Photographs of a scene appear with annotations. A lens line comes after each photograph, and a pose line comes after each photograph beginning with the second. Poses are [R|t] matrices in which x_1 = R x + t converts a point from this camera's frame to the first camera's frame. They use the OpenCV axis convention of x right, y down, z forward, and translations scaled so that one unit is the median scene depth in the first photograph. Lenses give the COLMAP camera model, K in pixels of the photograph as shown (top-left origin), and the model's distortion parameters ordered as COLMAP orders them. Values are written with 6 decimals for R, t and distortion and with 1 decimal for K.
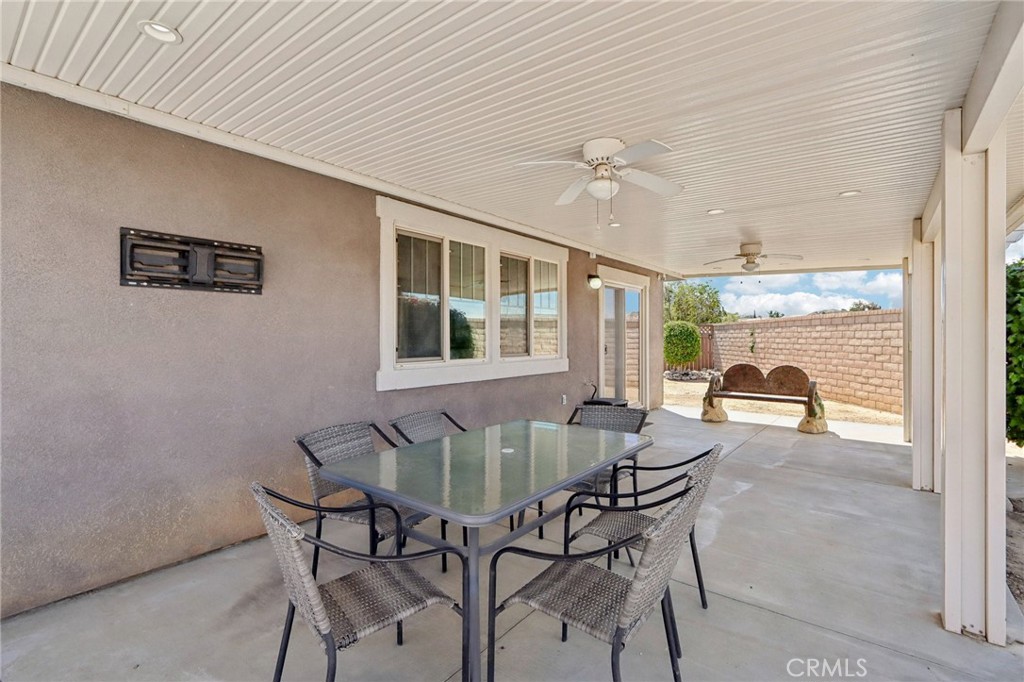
lens RADIAL K [[472.1, 0, 515.3], [0, 472.1, 337.1], [0, 0, 1]] dist [0.000216, 0.000130]
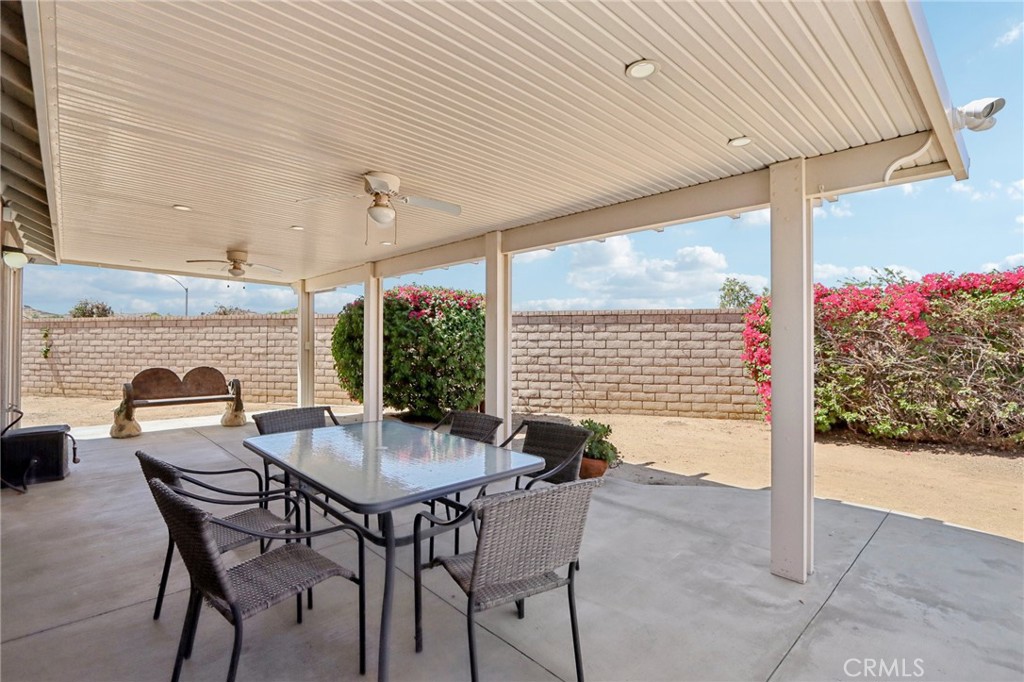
lens RADIAL K [[477.1, 0, 506.7], [0, 477.1, 337.8], [0, 0, 1]] dist [-0.004570, -0.000072]
pose [[0.172488, 0.000669, 0.985011, -0.320039], [0.000012, 1.000000, -0.000682, -0.002134], [-0.985012, 0.000129, 0.172488, 0.161639]]
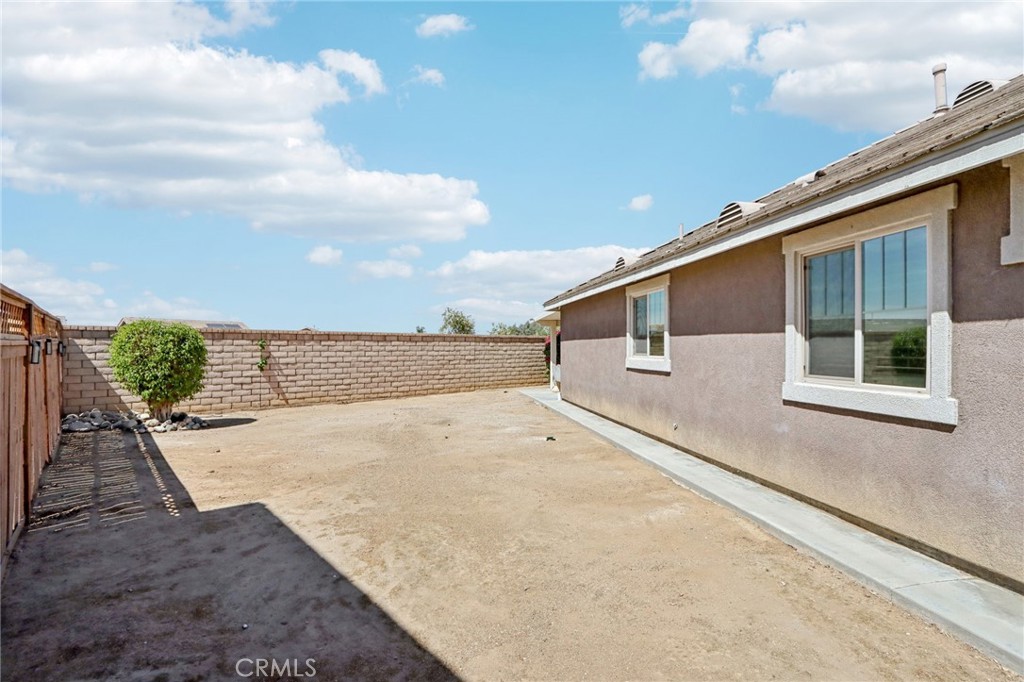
lens RADIAL K [[477.1, 0, 506.7], [0, 477.1, 337.8], [0, 0, 1]] dist [-0.004570, -0.000072]
pose [[-0.716906, 0.009680, 0.697102, -0.682401], [-0.003347, 0.999844, -0.017325, -0.017654], [-0.697161, -0.014753, -0.716762, 2.527425]]
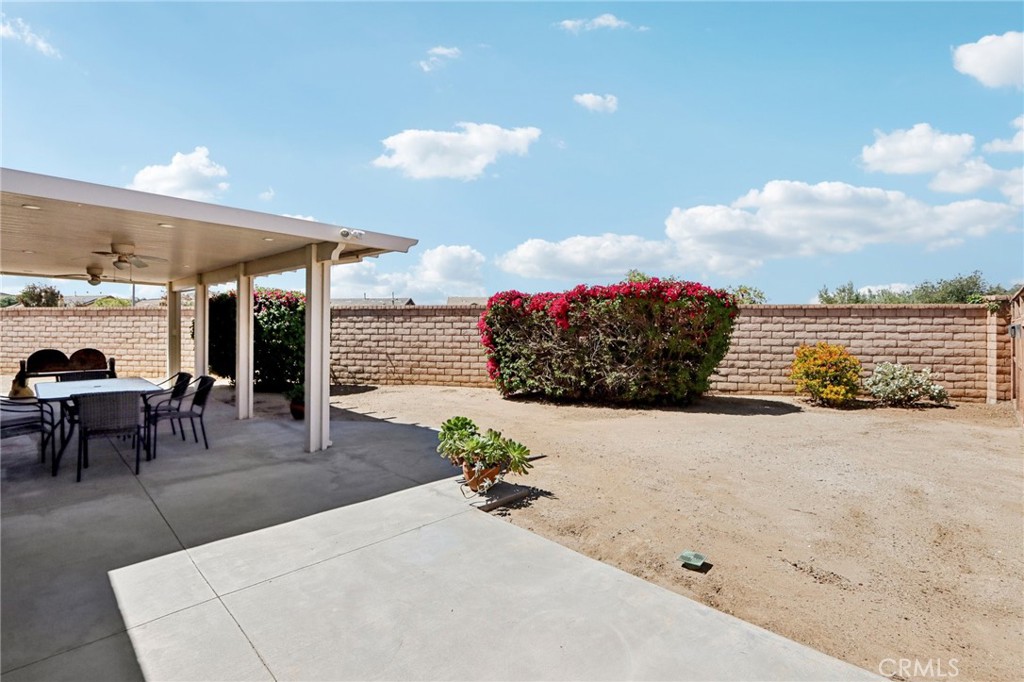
lens RADIAL K [[479.2, 0, 495.8], [0, 479.2, 320.8], [0, 0, 1]] dist [-0.003605, 0.000007]
pose [[0.139759, 0.000966, 0.990185, -0.603458], [-0.002123, 0.999998, -0.000676, -0.020496], [-0.990183, -0.002007, 0.139761, -0.348690]]
